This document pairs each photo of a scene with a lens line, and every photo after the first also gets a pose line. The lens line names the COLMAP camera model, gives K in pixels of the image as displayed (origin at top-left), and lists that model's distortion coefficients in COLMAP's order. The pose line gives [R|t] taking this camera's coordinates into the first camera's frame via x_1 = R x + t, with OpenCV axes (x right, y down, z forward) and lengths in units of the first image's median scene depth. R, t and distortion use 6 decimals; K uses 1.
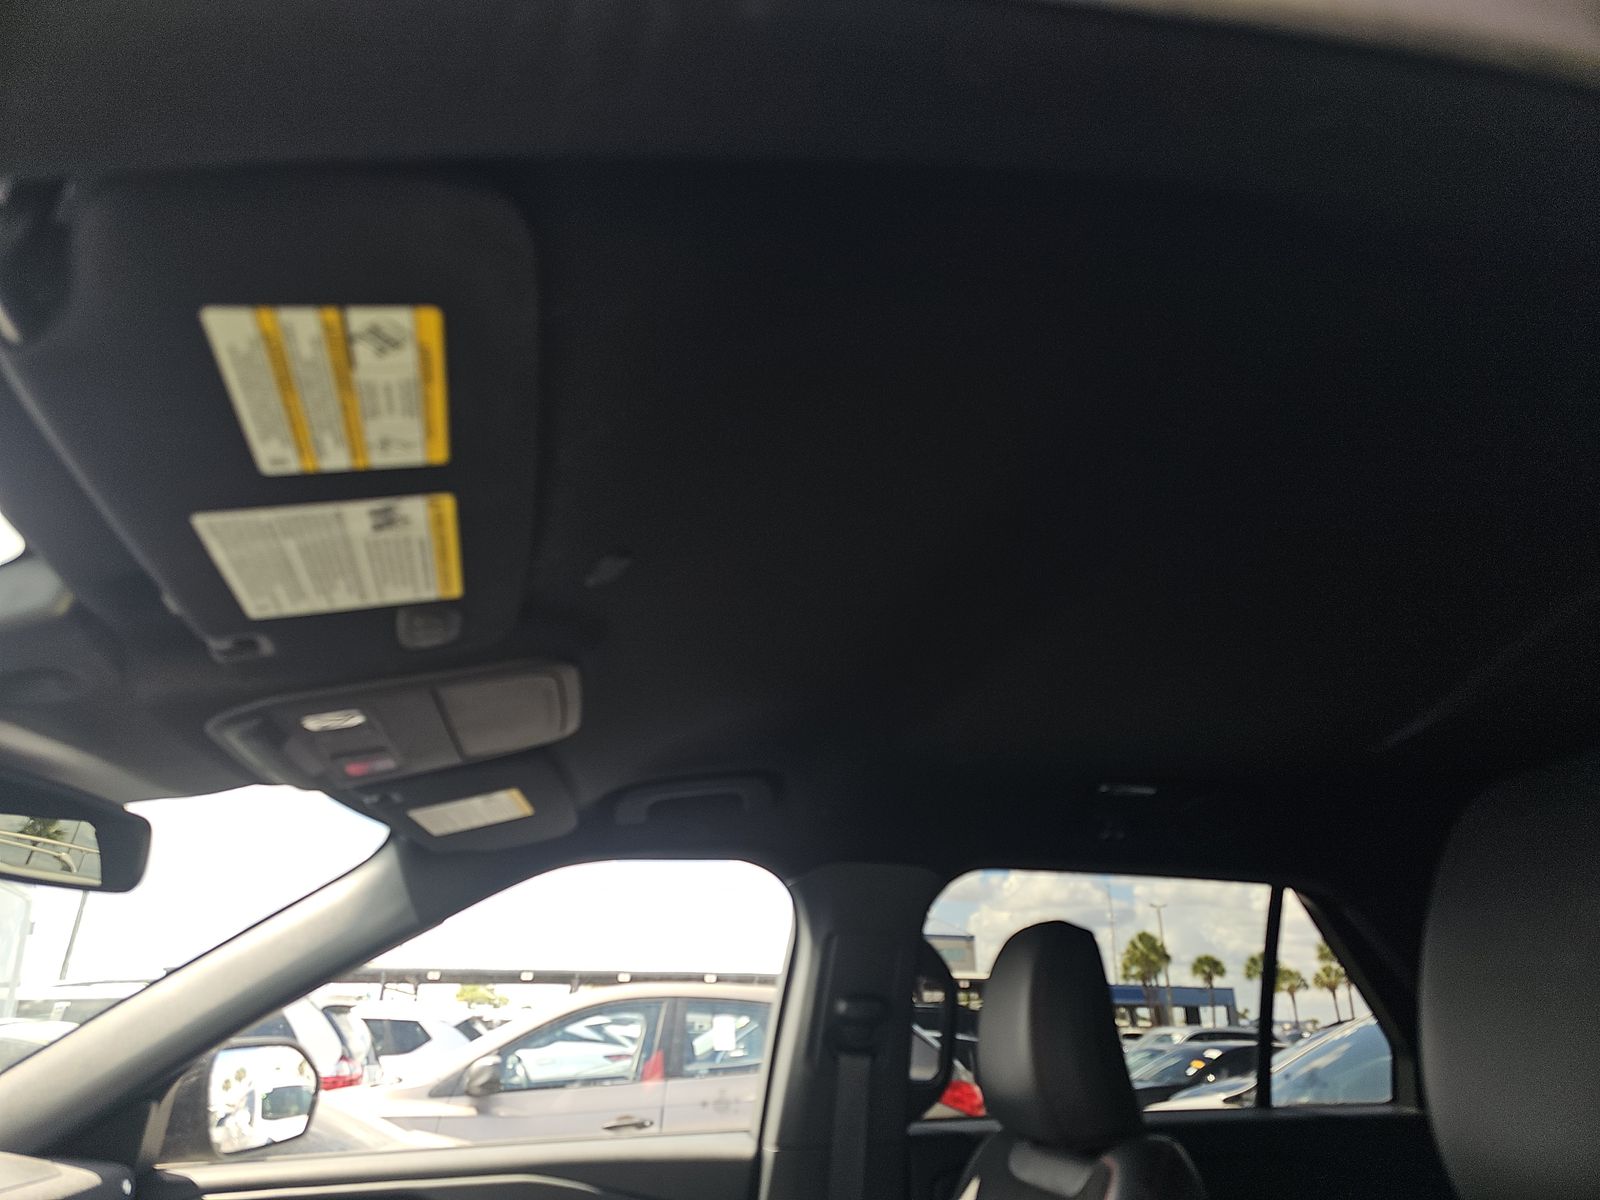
lens RADIAL K [[1079.9, 0, 798.9], [0, 1079.9, 604.6], [0, 0, 1]] dist [0.021386, -0.018680]
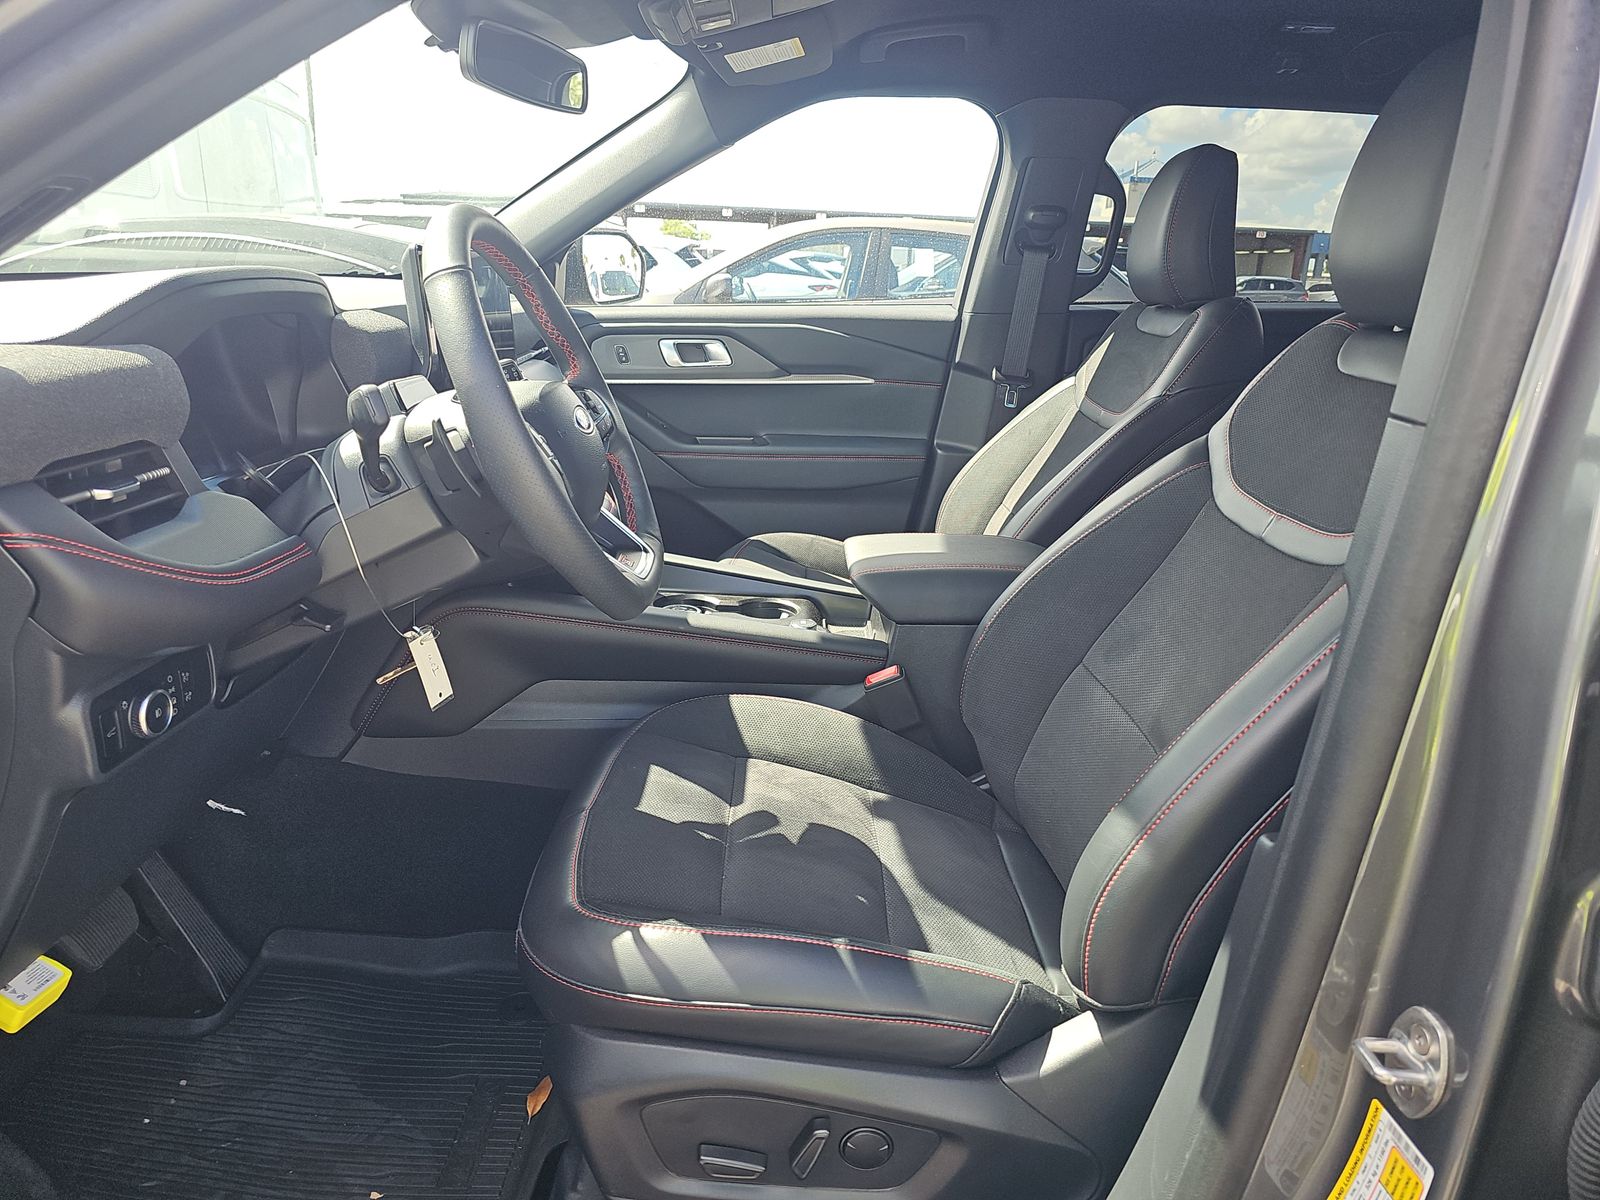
lens RADIAL K [[1079.9, 0, 800.2], [0, 1079.9, 600.9], [0, 0, 1]] dist [0.021386, -0.018680]
pose [[0.985424, 0.078758, -0.150790, 0.000125], [0.032029, 0.784635, 0.619130, -0.039760], [0.167076, -0.614935, 0.770675, -0.166169]]
